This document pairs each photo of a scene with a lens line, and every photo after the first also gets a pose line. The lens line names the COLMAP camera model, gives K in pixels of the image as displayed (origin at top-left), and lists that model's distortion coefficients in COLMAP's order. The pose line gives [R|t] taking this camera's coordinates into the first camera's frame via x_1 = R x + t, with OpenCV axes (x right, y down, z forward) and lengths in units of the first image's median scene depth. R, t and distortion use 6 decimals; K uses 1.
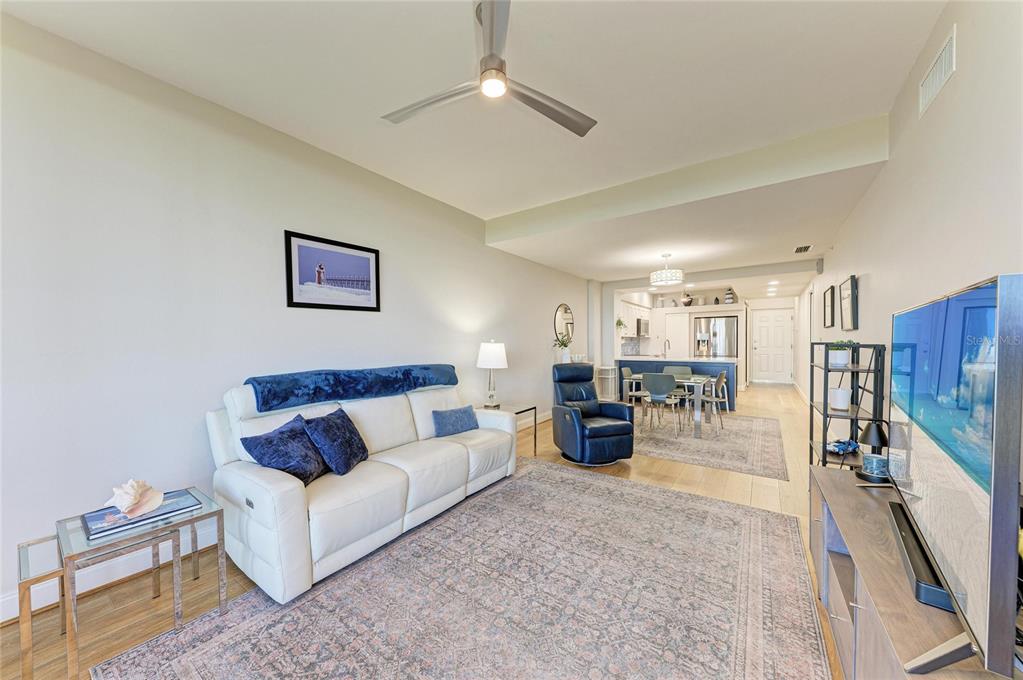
lens RADIAL K [[350.5, 0, 507.8], [0, 350.5, 347.5], [0, 0, 1]] dist [0.001390, -0.000011]
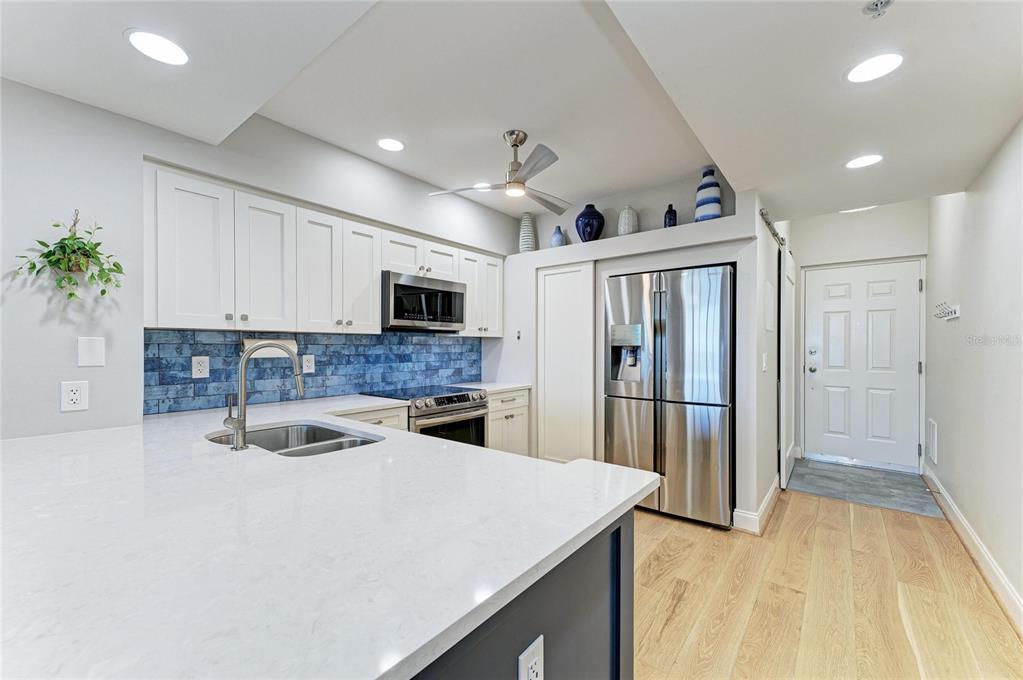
lens RADIAL K [[405.1, 0, 512.7], [0, 405.1, 343.9], [0, 0, 1]] dist [0.011677, -0.002071]
pose [[0.998962, 0.012204, -0.043876, 1.028808], [-0.012847, 0.999814, -0.014406, -0.036971], [0.043692, 0.014955, 0.998933, 1.400504]]
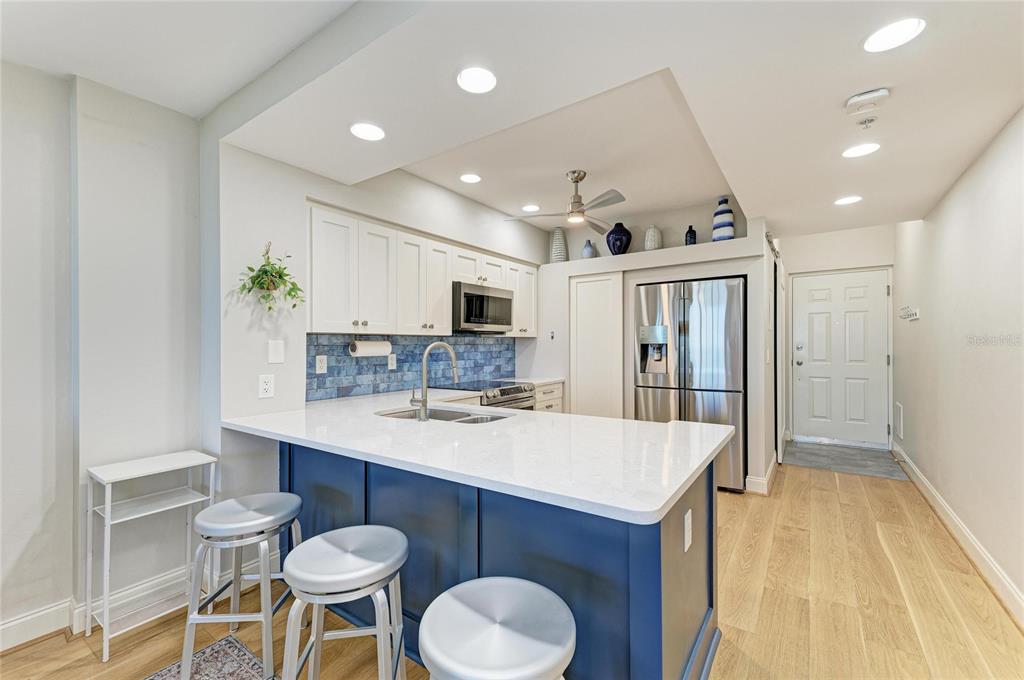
lens RADIAL K [[415.2, 0, 513.5], [0, 415.2, 342.7], [0, 0, 1]] dist [0.014466, 0.000788]
pose [[0.999874, 0.003483, 0.015457, 0.880022], [-0.003248, 0.999879, -0.015233, -0.034377], [-0.015508, 0.015181, 0.999764, 1.247243]]
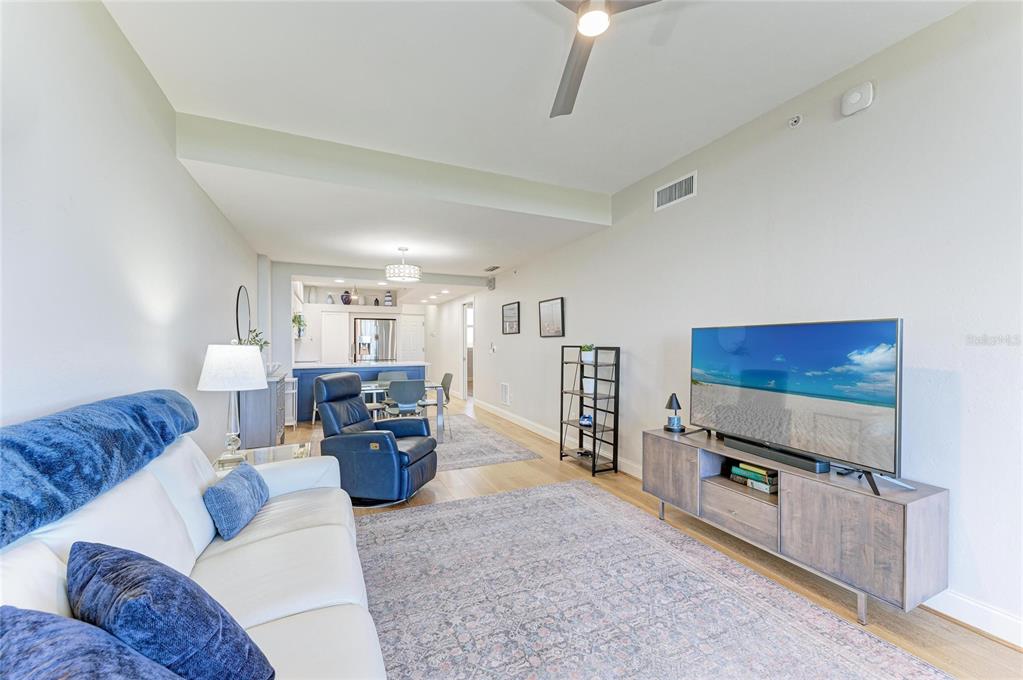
lens RADIAL K [[405.1, 0, 513.8], [0, 405.1, 346.2], [0, 0, 1]] dist [0.011677, -0.002071]
pose [[0.497784, 0.001637, 0.867300, -0.372104], [0.010438, 0.999914, -0.007879, -0.001305], [-0.867238, 0.012975, 0.497724, 0.282497]]
